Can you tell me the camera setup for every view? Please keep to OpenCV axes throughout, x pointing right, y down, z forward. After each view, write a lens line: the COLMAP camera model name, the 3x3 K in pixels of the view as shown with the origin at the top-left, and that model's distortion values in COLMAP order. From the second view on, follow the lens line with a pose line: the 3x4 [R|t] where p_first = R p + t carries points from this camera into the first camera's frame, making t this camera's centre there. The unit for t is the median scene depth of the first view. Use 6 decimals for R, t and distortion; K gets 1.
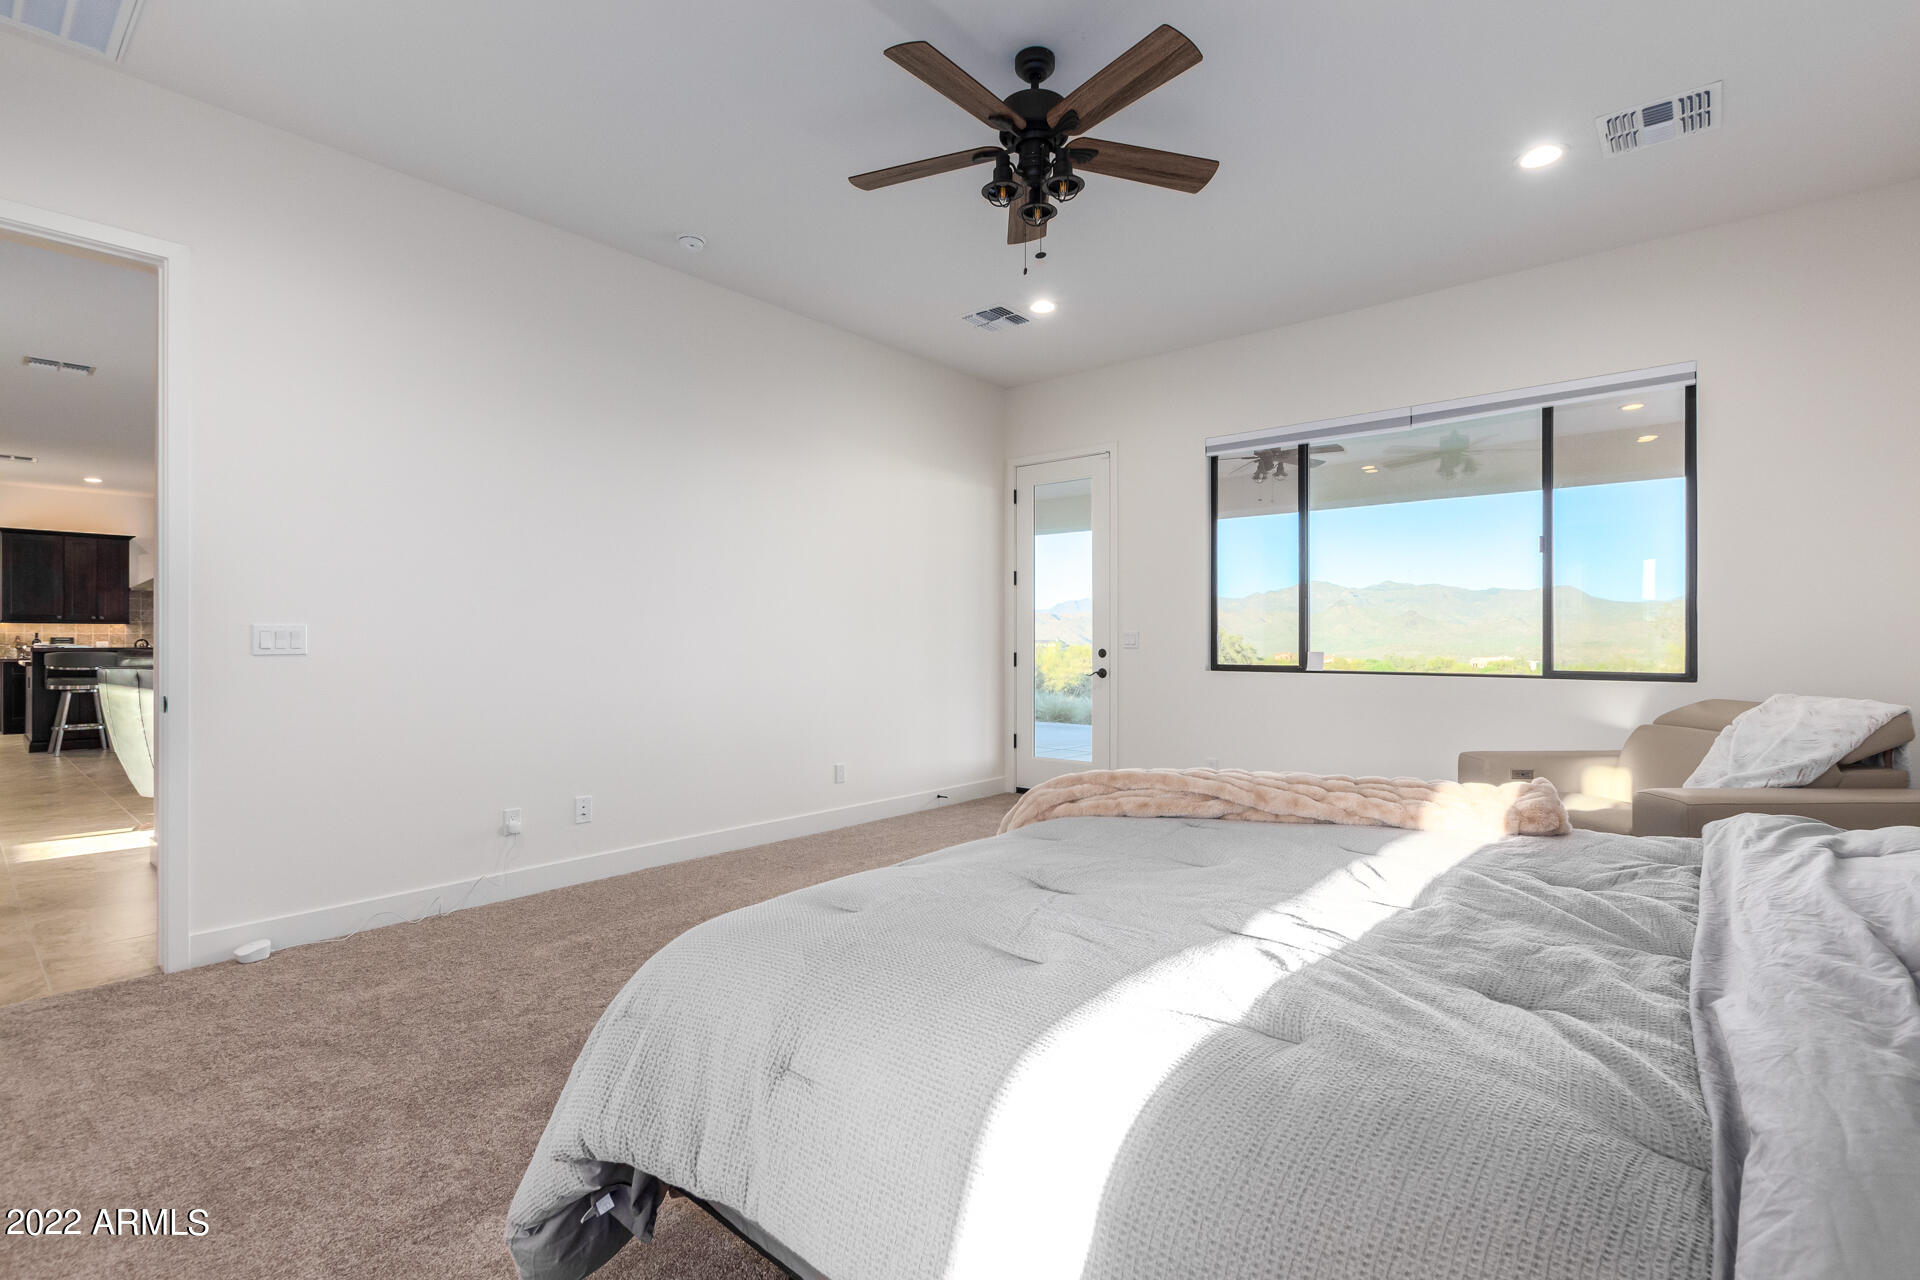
lens RADIAL K [[878.7, 0, 995.4], [0, 878.7, 639.0], [0, 0, 1]] dist [0.003365, -0.004079]
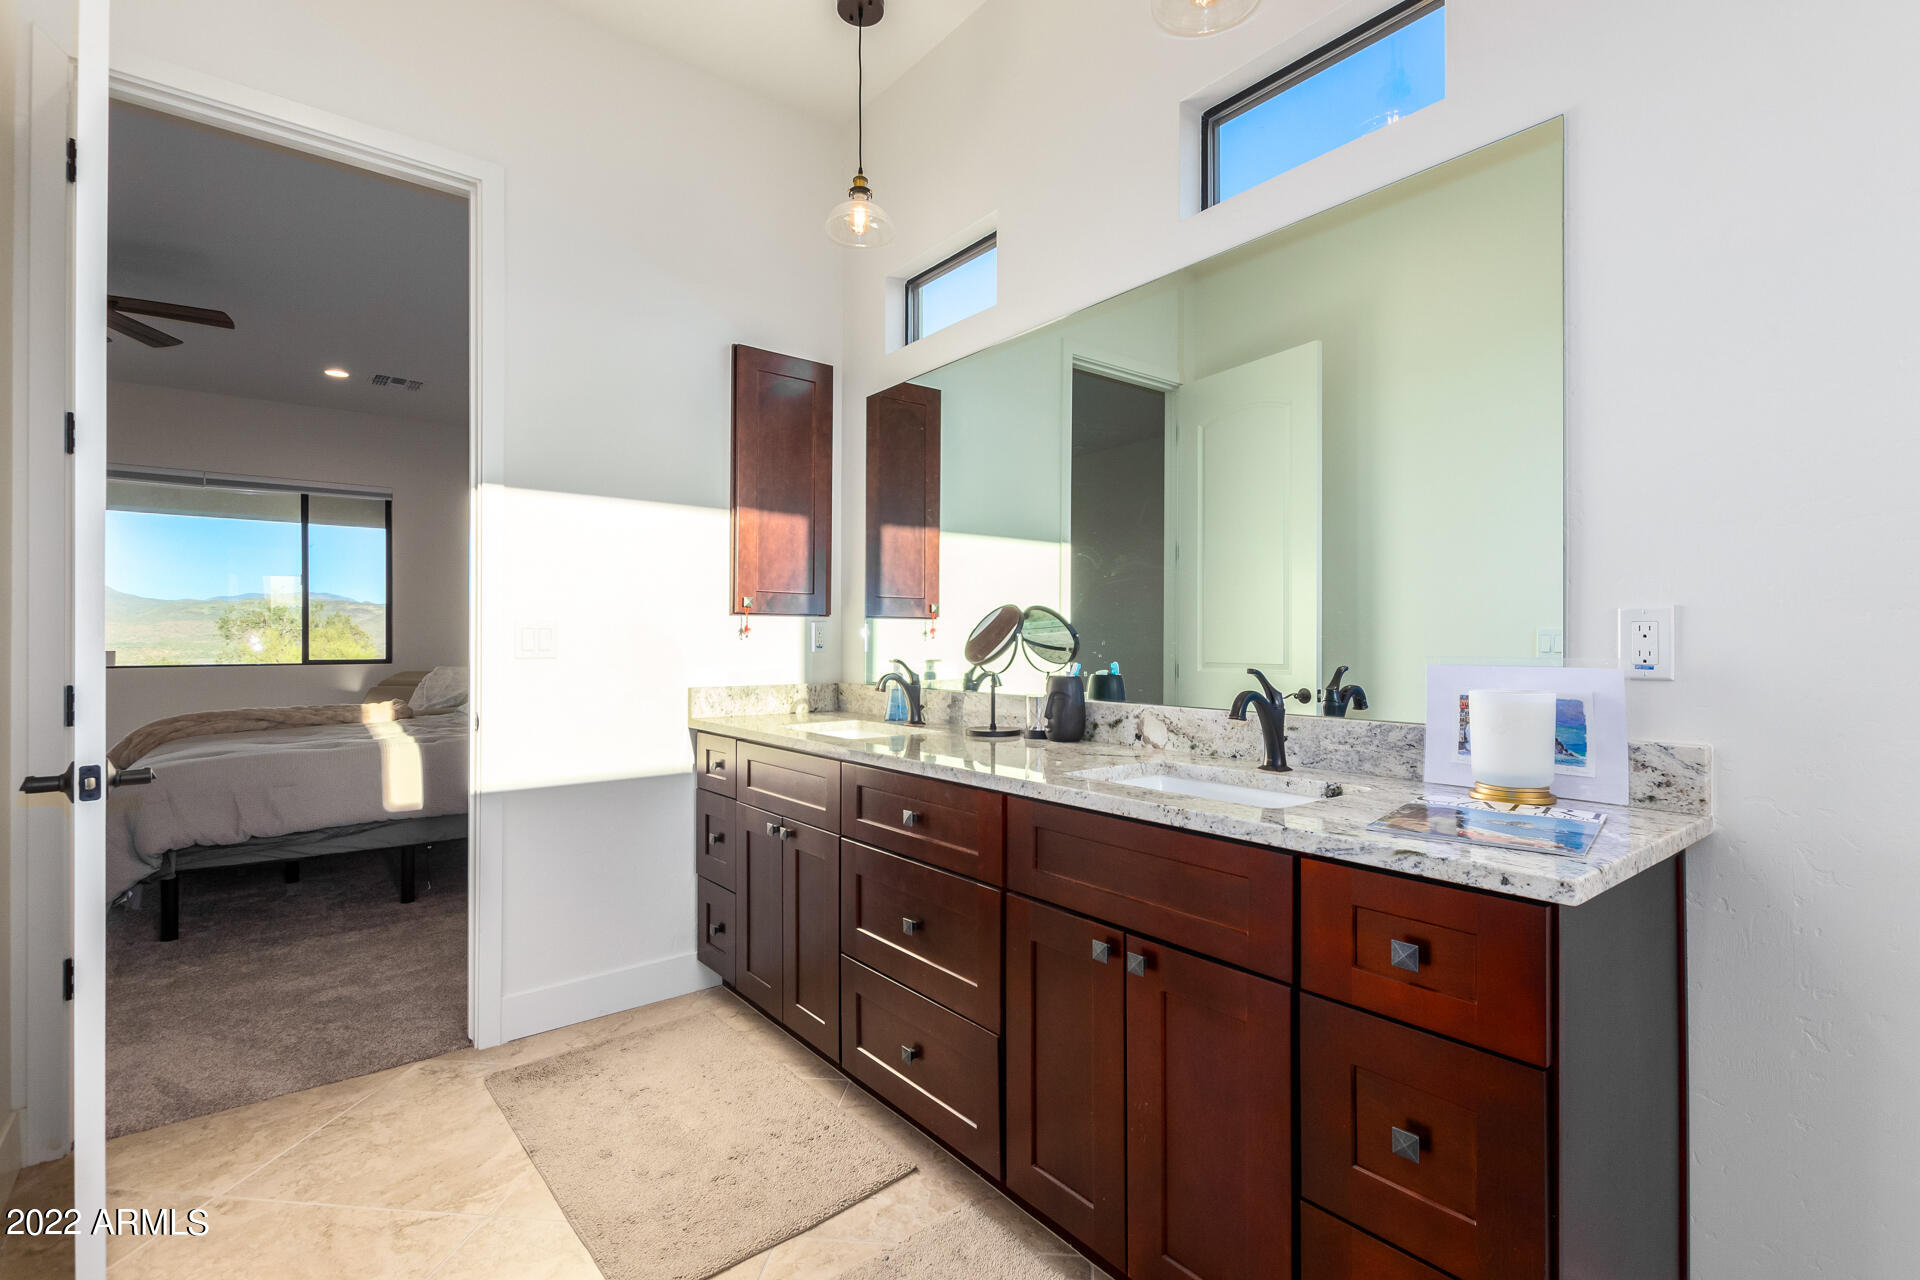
lens RADIAL K [[878.7, 0, 956.5], [0, 878.7, 637.8], [0, 0, 1]] dist [0.003365, -0.004079]
pose [[0.199036, -0.001130, 0.979991, -0.730583], [0.007900, 0.999969, -0.000451, 0.005558], [-0.979960, 0.007832, 0.199039, -0.493438]]
